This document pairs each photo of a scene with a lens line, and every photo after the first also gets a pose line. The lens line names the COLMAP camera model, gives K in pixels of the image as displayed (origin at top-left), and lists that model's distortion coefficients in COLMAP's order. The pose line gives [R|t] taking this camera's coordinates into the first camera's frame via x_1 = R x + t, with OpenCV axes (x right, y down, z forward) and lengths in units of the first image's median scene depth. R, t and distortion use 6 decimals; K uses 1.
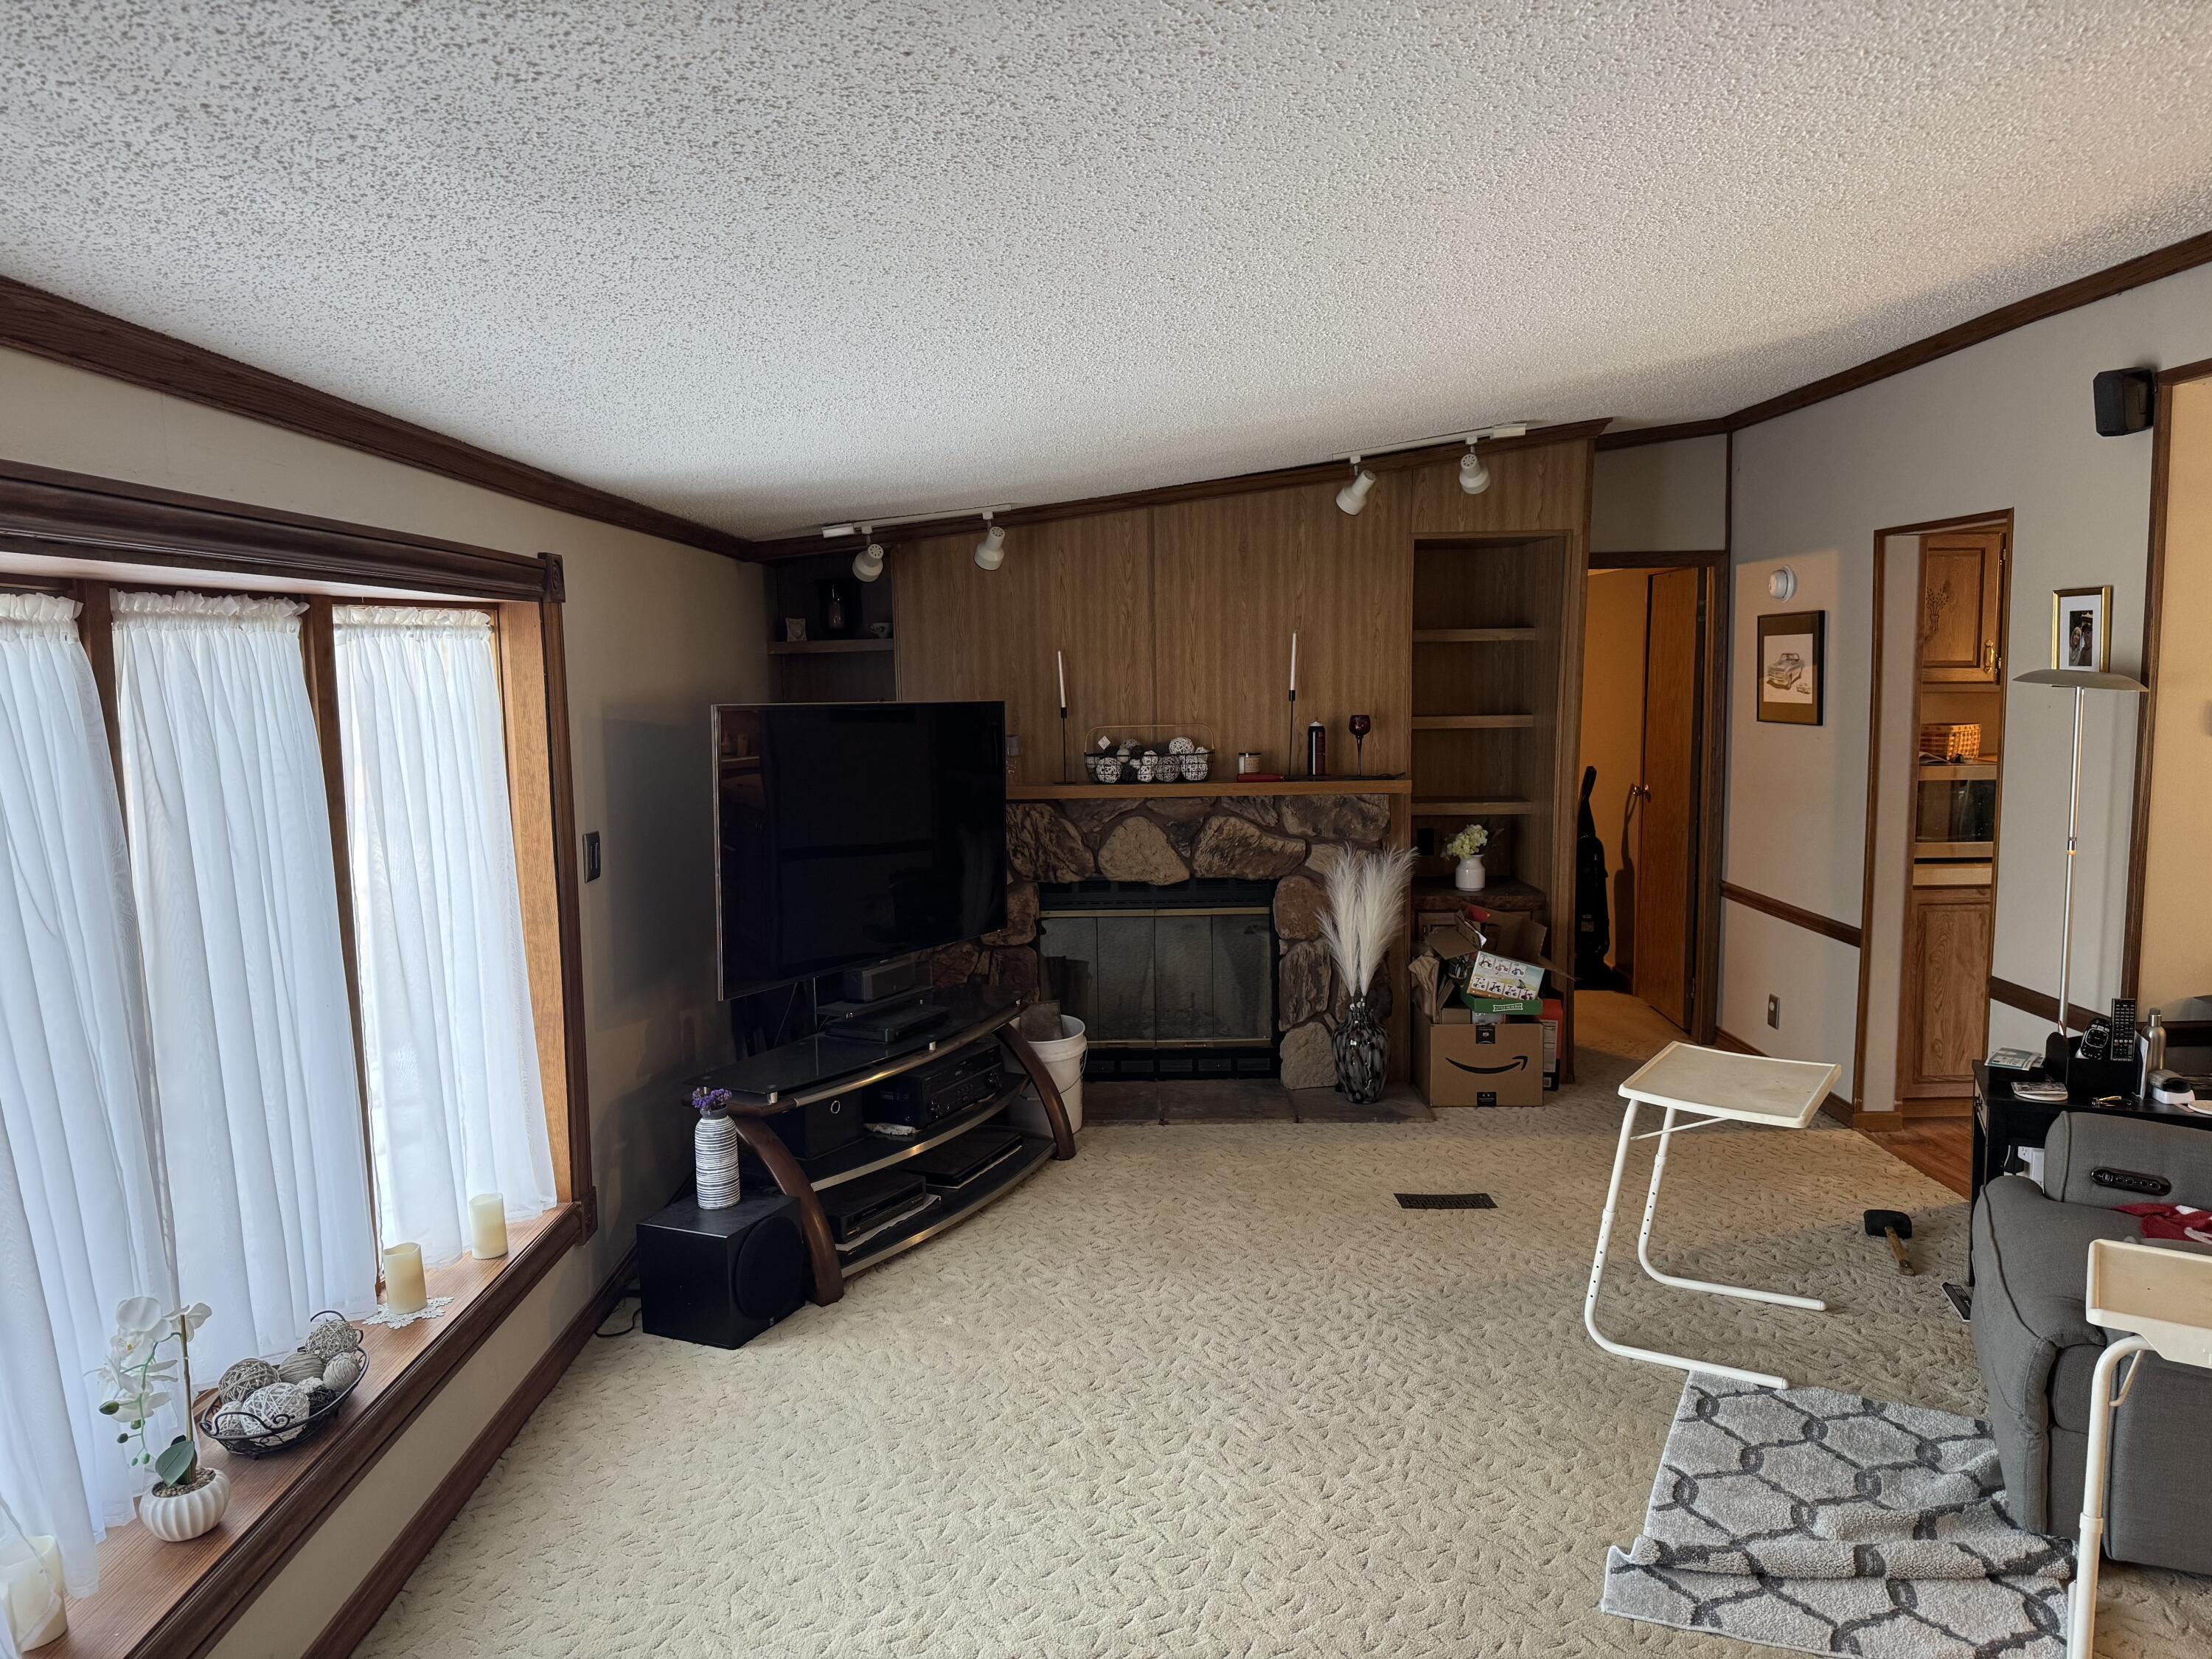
lens RADIAL K [[1523.6, 0, 1104.0], [0, 1523.6, 844.1], [0, 0, 1]] dist [0.125555, -0.254775]
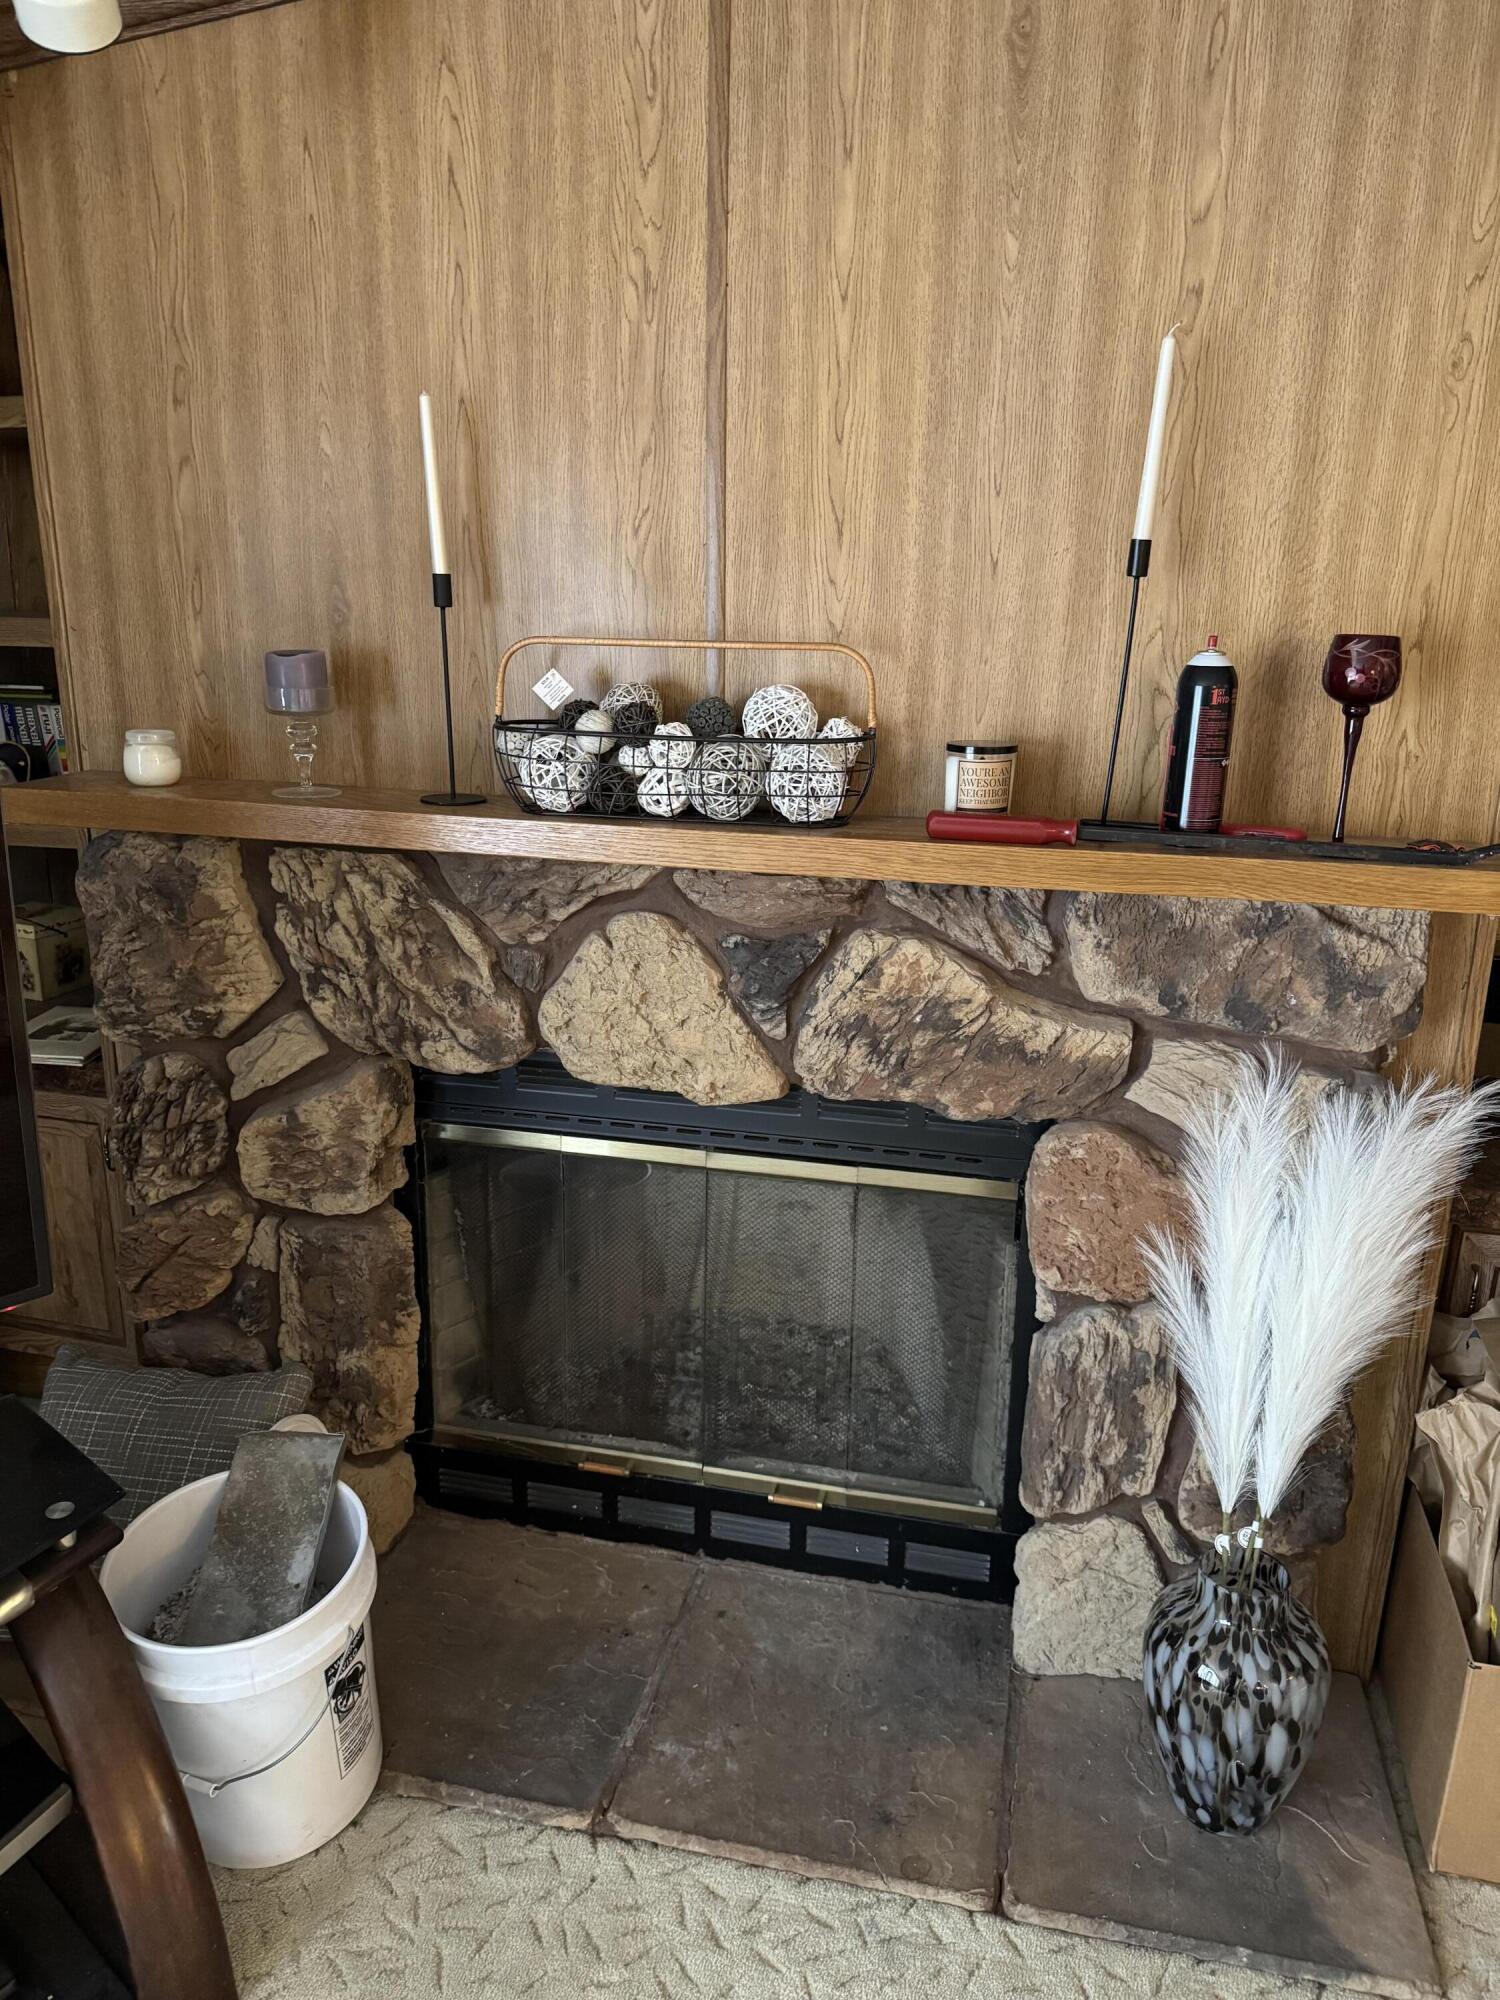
lens RADIAL K [[1382.2, 0, 761.8], [0, 1382.2, 997.2], [0, 0, 1]] dist [0.110892, -0.153922]
pose [[0.974589, 0.093885, -0.203375, 0.114336], [-0.057018, 0.981996, 0.180089, -0.057406], [0.216621, -0.163917, 0.962396, 0.696492]]
